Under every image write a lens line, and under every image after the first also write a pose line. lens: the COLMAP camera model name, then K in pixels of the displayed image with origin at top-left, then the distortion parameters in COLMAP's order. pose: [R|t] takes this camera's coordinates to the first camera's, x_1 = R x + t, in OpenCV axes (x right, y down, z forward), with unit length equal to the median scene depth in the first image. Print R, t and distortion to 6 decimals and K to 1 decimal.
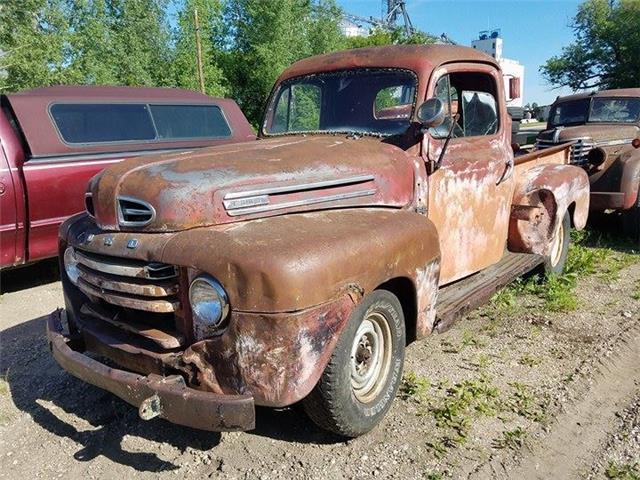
lens RADIAL K [[492.0, 0, 315.3], [0, 492.0, 243.4], [0, 0, 1]] dist [0.149516, -0.218052]
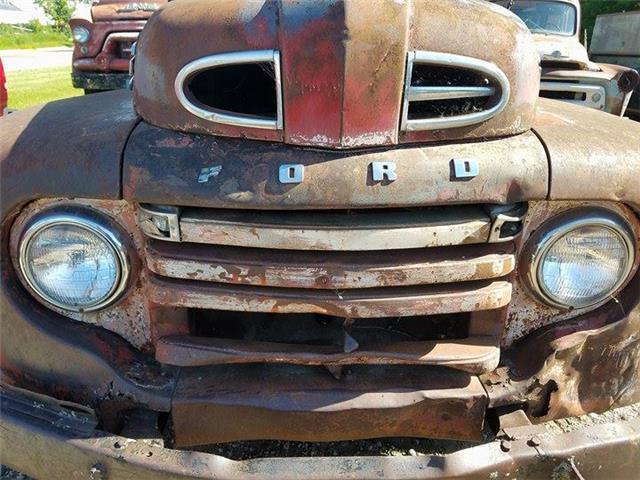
lens RADIAL K [[492.0, 0, 315.3], [0, 492.0, 243.4], [0, 0, 1]] dist [0.149516, -0.218052]
pose [[0.774100, -0.195757, 0.602037, -0.725426], [0.100872, 0.976981, 0.187972, -0.029864], [-0.624976, -0.084780, 0.776027, 0.740104]]
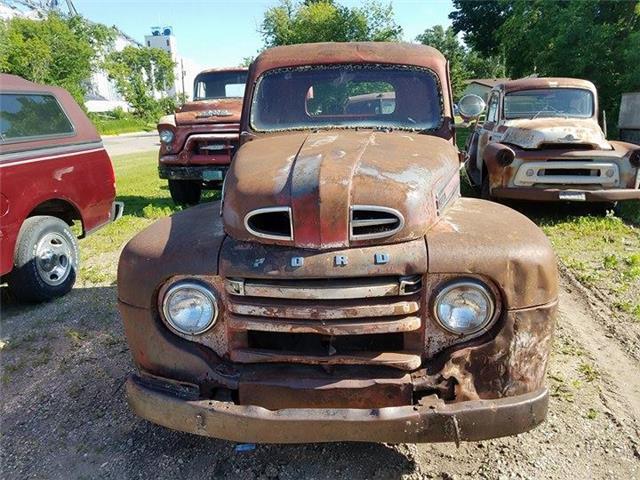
lens RADIAL K [[492.0, 0, 315.3], [0, 492.0, 243.4], [0, 0, 1]] dist [0.149516, -0.218052]
pose [[0.839339, -0.129960, 0.527845, -0.902101], [0.125463, 0.991099, 0.044517, -0.077055], [-0.528932, 0.028860, 0.848173, 0.334608]]
